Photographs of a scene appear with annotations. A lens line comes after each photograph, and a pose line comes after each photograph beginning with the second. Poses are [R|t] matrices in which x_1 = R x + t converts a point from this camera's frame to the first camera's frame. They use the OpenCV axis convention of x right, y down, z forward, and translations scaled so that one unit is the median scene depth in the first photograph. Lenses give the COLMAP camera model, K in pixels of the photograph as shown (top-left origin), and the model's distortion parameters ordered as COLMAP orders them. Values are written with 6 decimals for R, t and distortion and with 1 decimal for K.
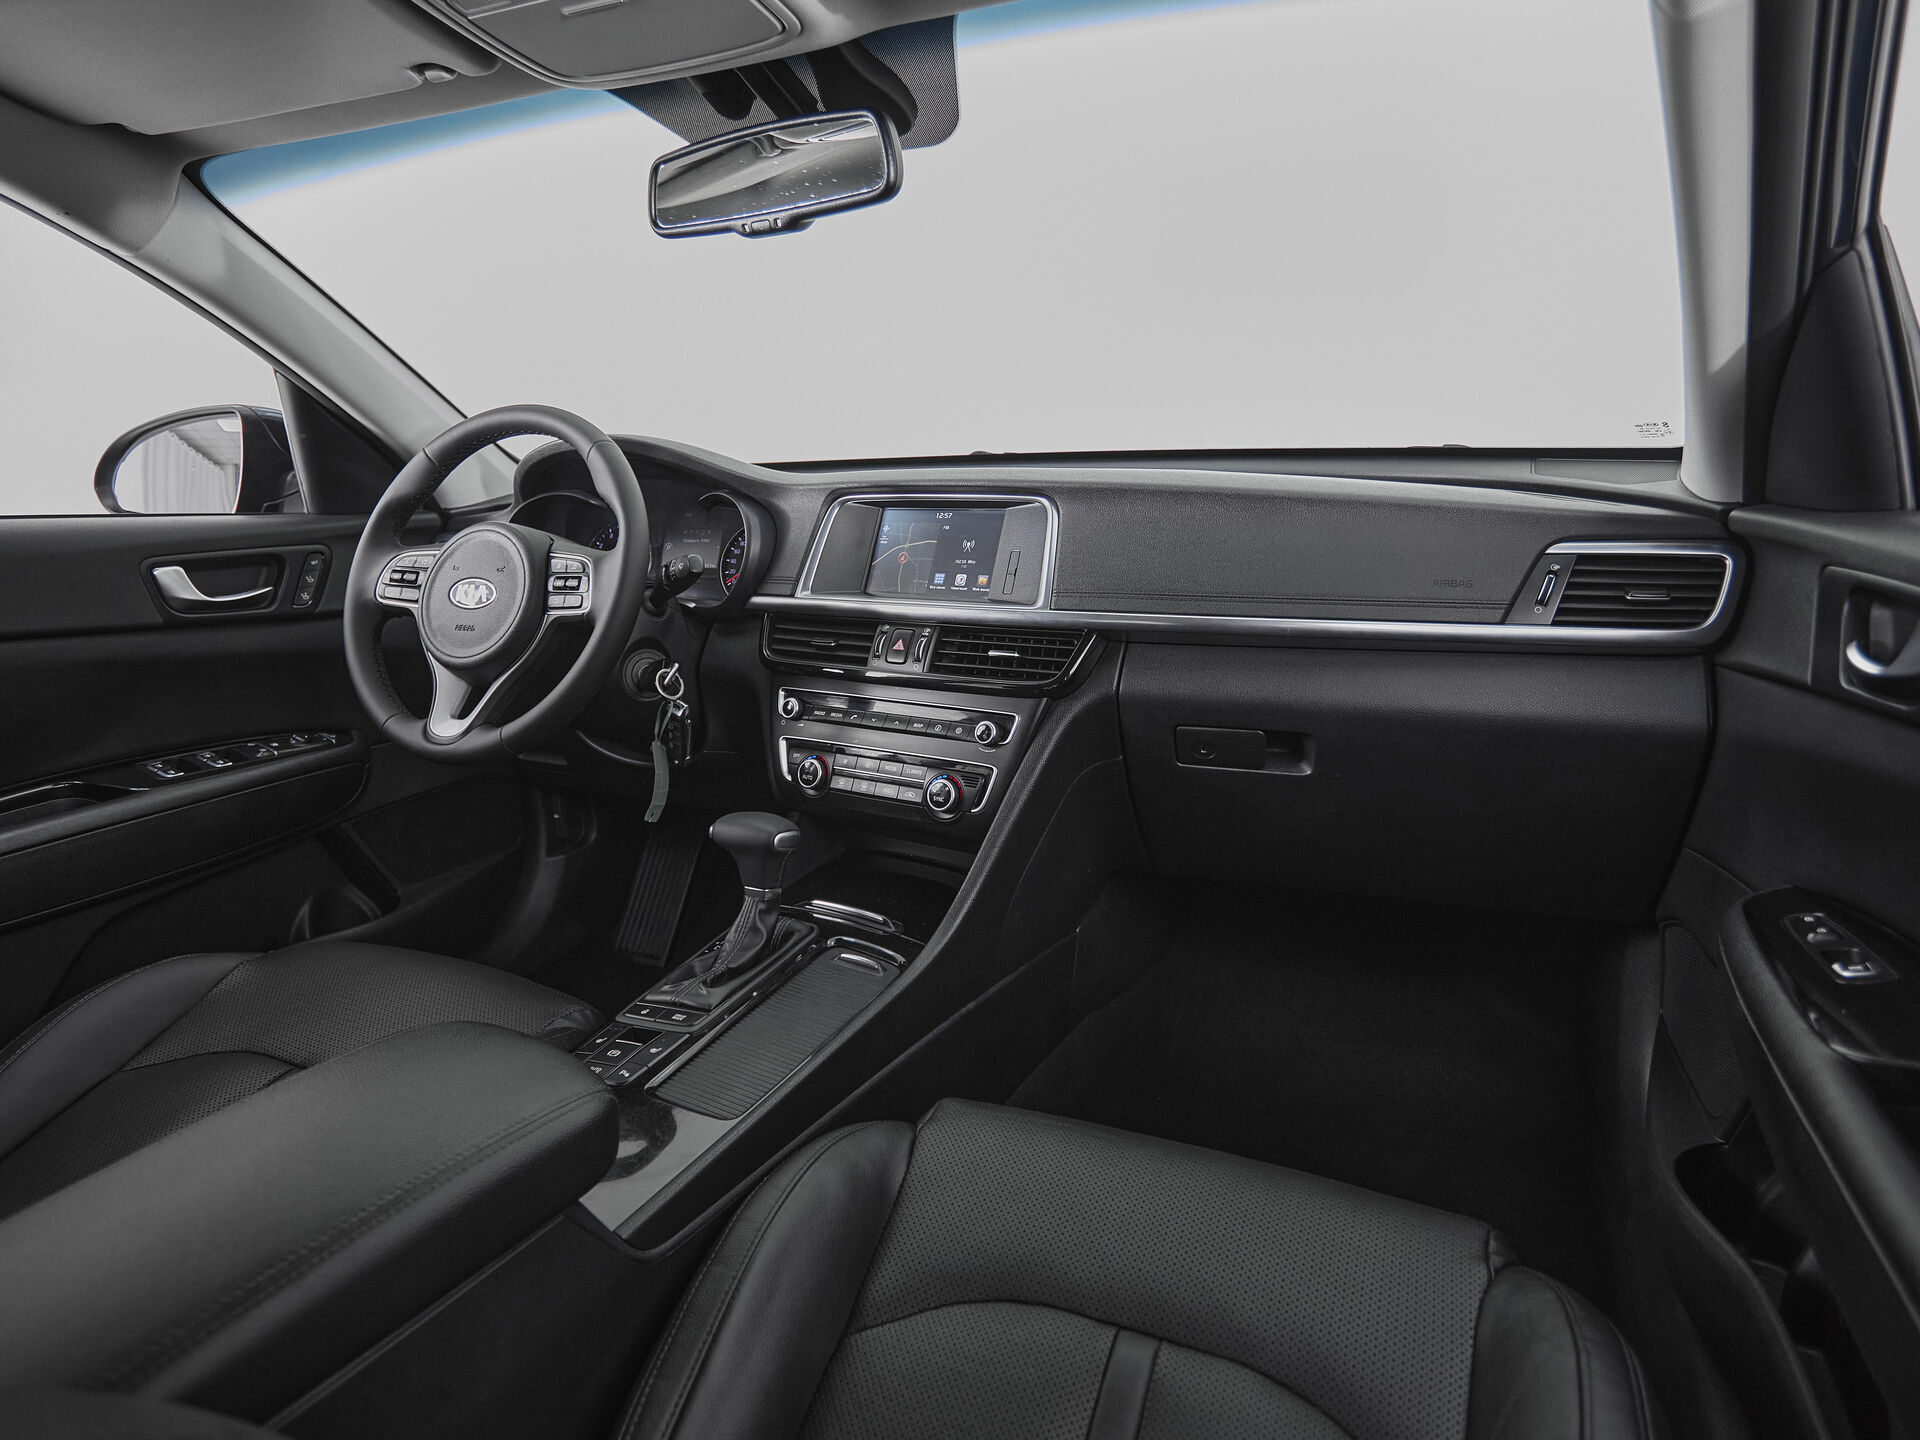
lens RADIAL K [[1092.6, 0, 958.0], [0, 1092.6, 677.9], [0, 0, 1]] dist [0.000470, -0.003020]
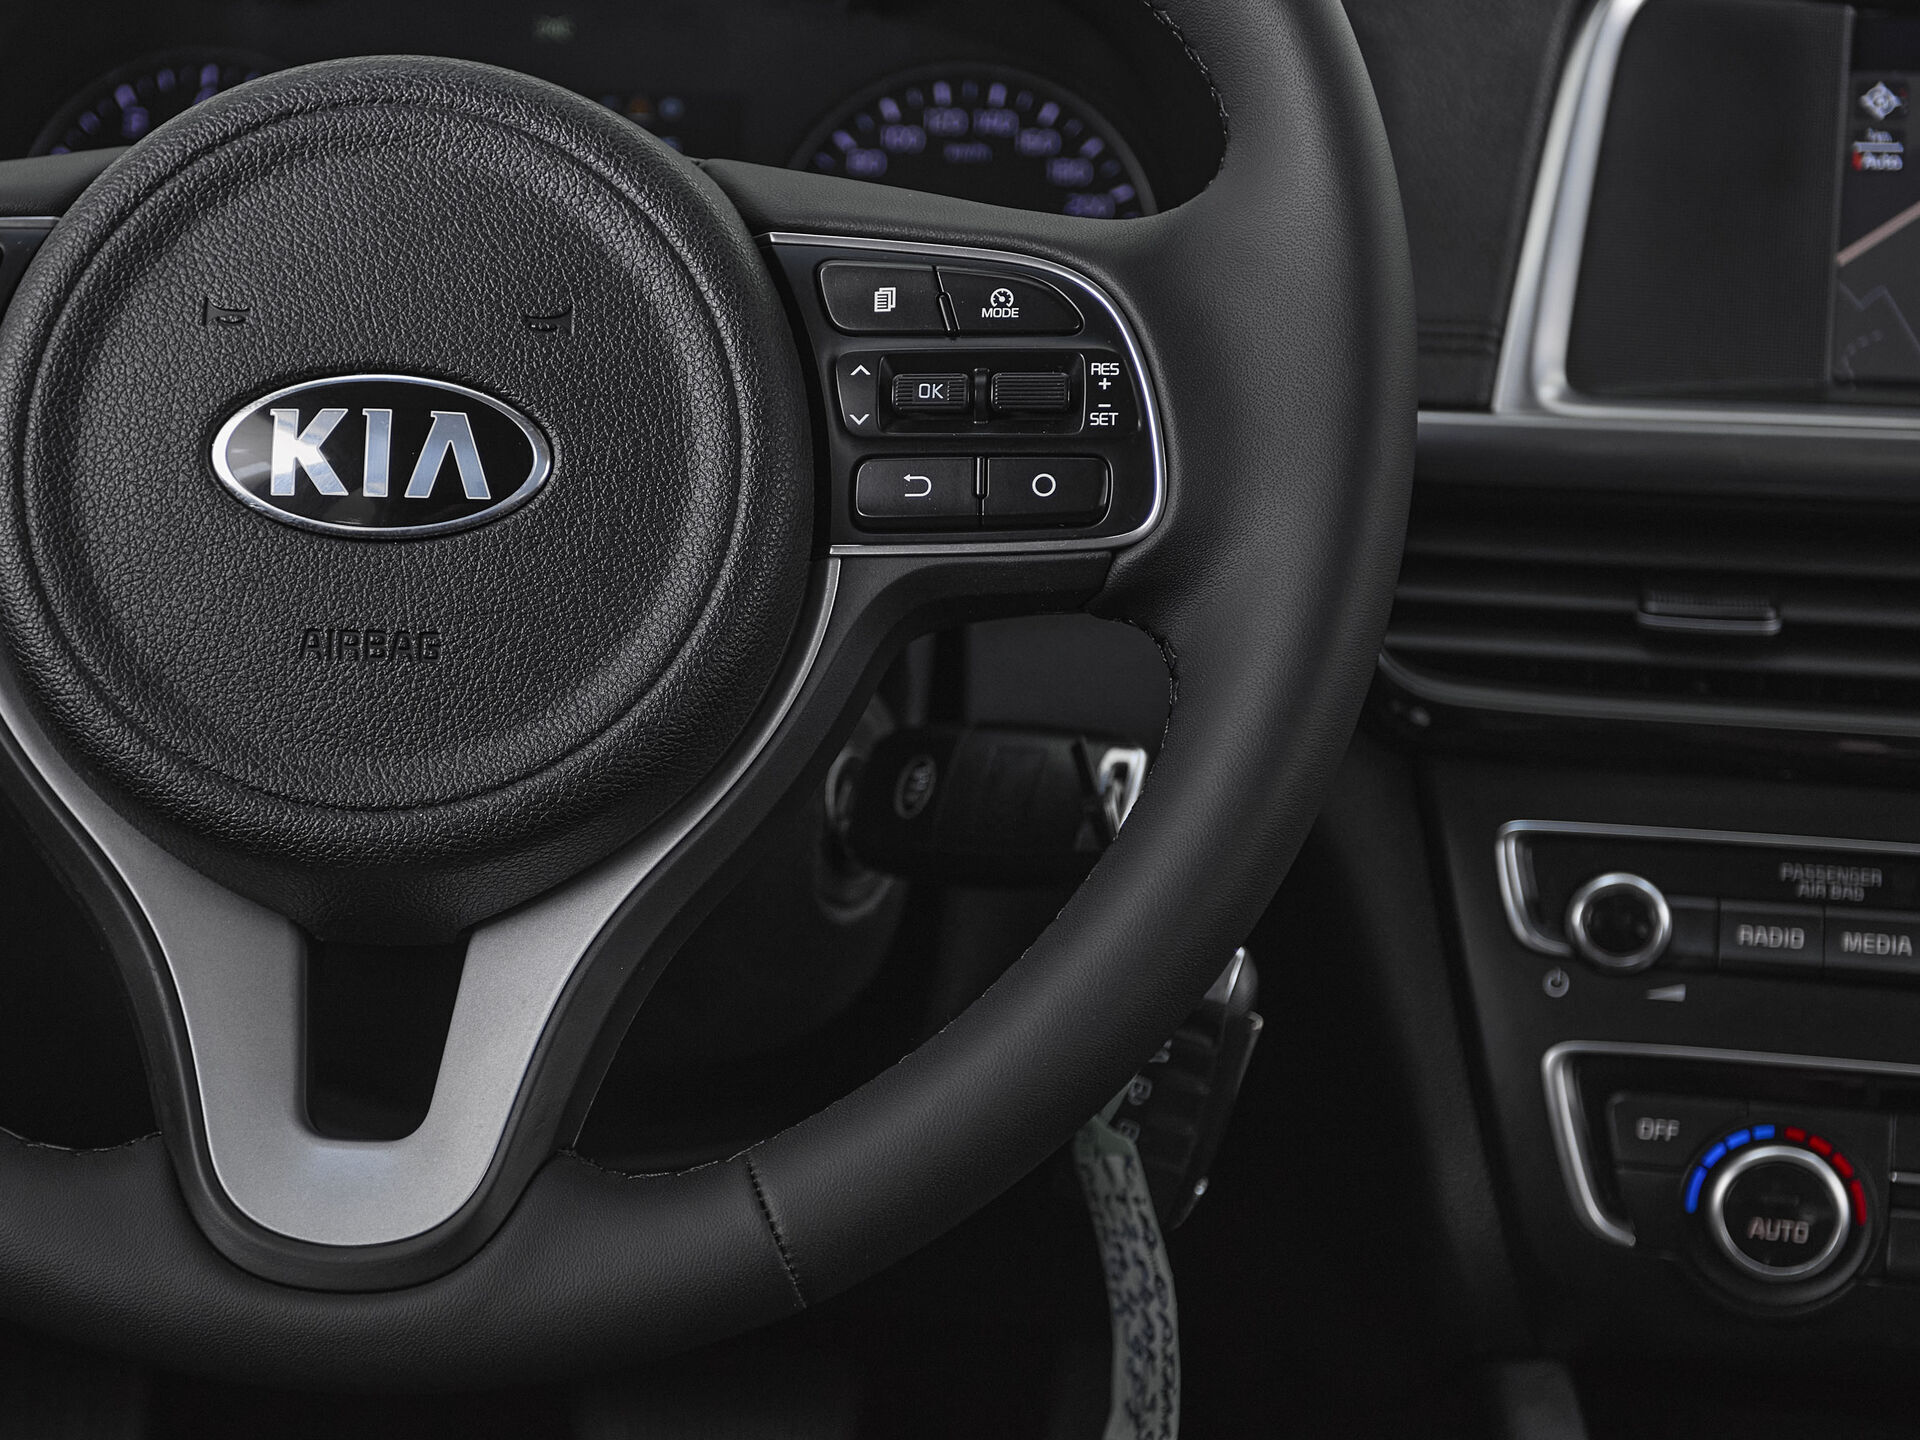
lens RADIAL K [[3215.0, 0, 667.1], [0, 3215.0, 811.4], [0, 0, 1]] dist [0.018895, 0.070167]
pose [[0.947090, -0.063154, 0.314692, -0.562509], [0.035987, 0.995163, 0.091409, -0.063821], [-0.318943, -0.075248, 0.944782, 0.460091]]
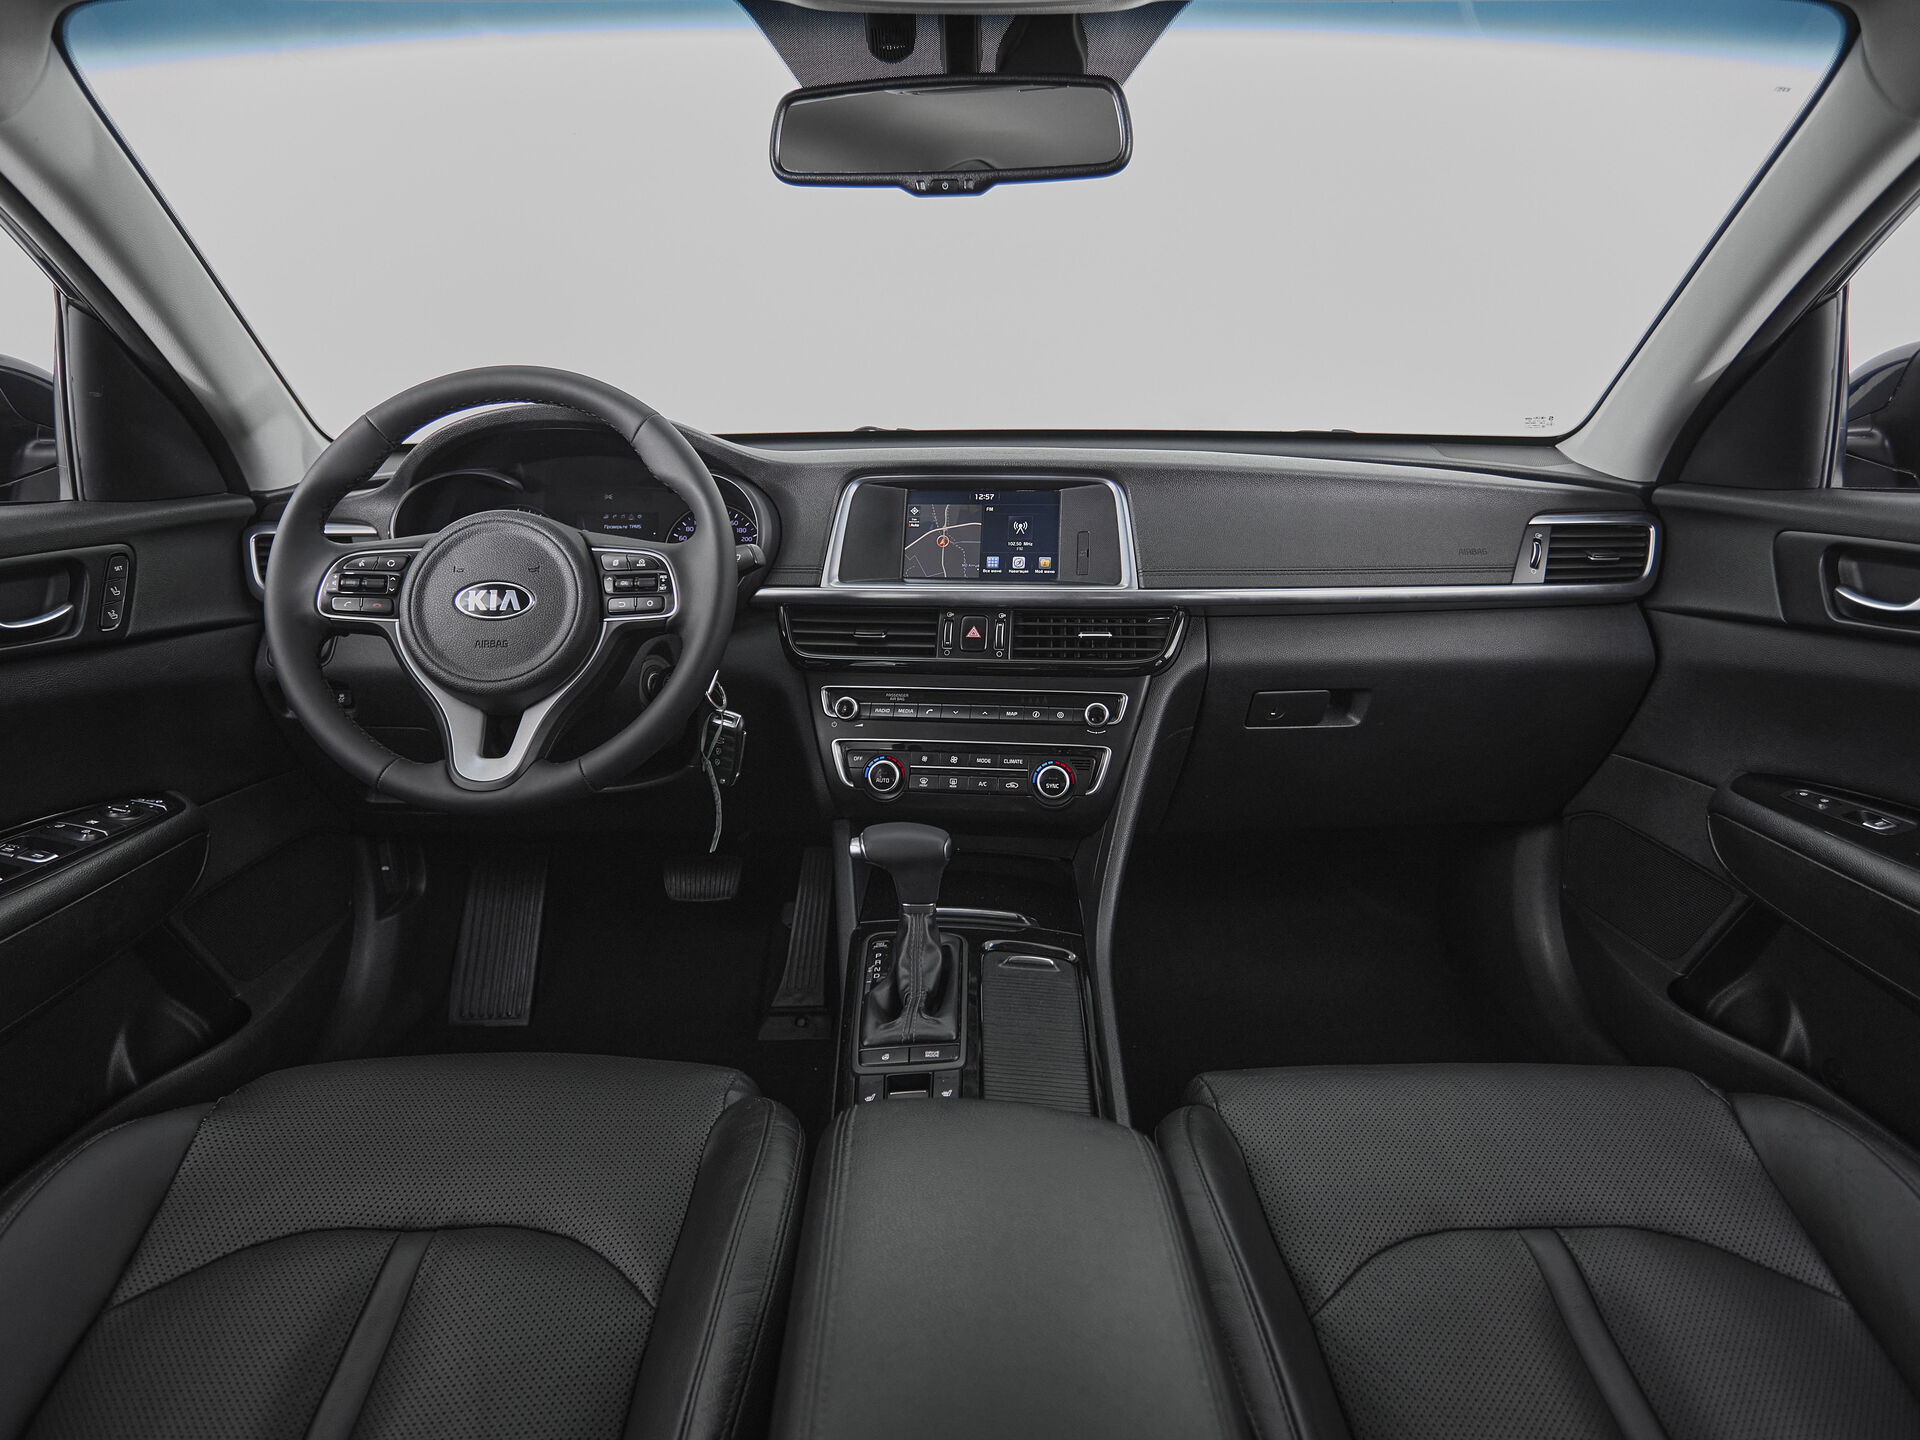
lens RADIAL K [[1092.6, 0, 958.0], [0, 1092.6, 677.9], [0, 0, 1]] dist [0.000470, -0.003020]
pose [[0.910857, -0.076771, 0.405519, -0.455598], [0.066724, 0.997014, 0.038877, -0.028299], [-0.407293, -0.008354, 0.913259, 0.125780]]
